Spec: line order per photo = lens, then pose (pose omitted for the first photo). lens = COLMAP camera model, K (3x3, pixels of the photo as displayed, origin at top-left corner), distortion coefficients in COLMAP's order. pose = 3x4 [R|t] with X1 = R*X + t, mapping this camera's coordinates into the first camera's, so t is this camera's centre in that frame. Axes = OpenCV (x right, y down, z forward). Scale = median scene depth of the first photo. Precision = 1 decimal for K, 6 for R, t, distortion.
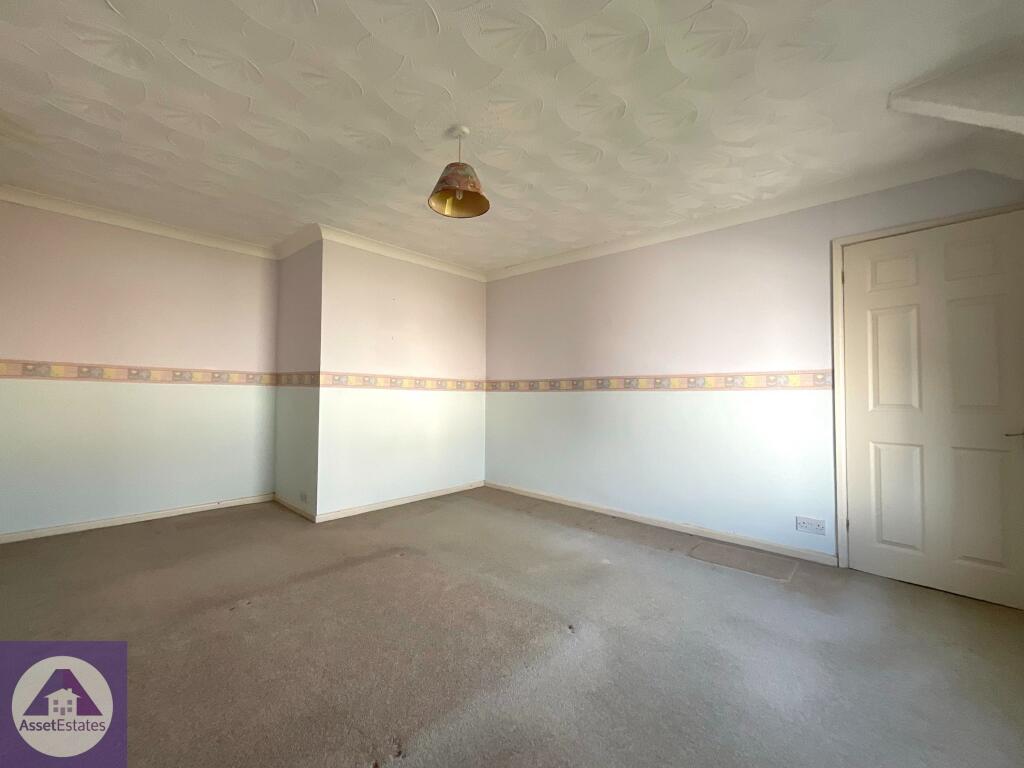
lens RADIAL K [[413.8, 0, 512.8], [0, 413.8, 385.7], [0, 0, 1]] dist [-0.004253, -0.000747]
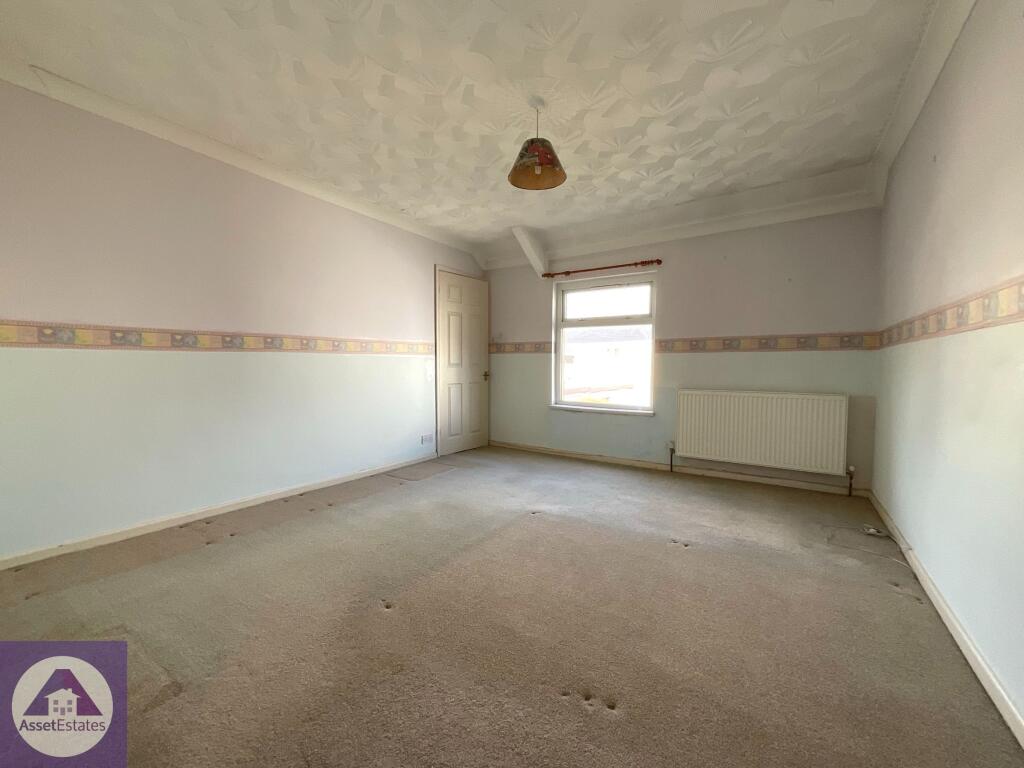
lens RADIAL K [[413.8, 0, 515.0], [0, 413.8, 384.0], [0, 0, 1]] dist [-0.004253, -0.000747]
pose [[-0.160707, -0.061595, 0.985078, -0.674172], [-0.033369, 0.997819, 0.056948, 0.014158], [-0.986438, -0.023719, -0.162412, 0.678162]]
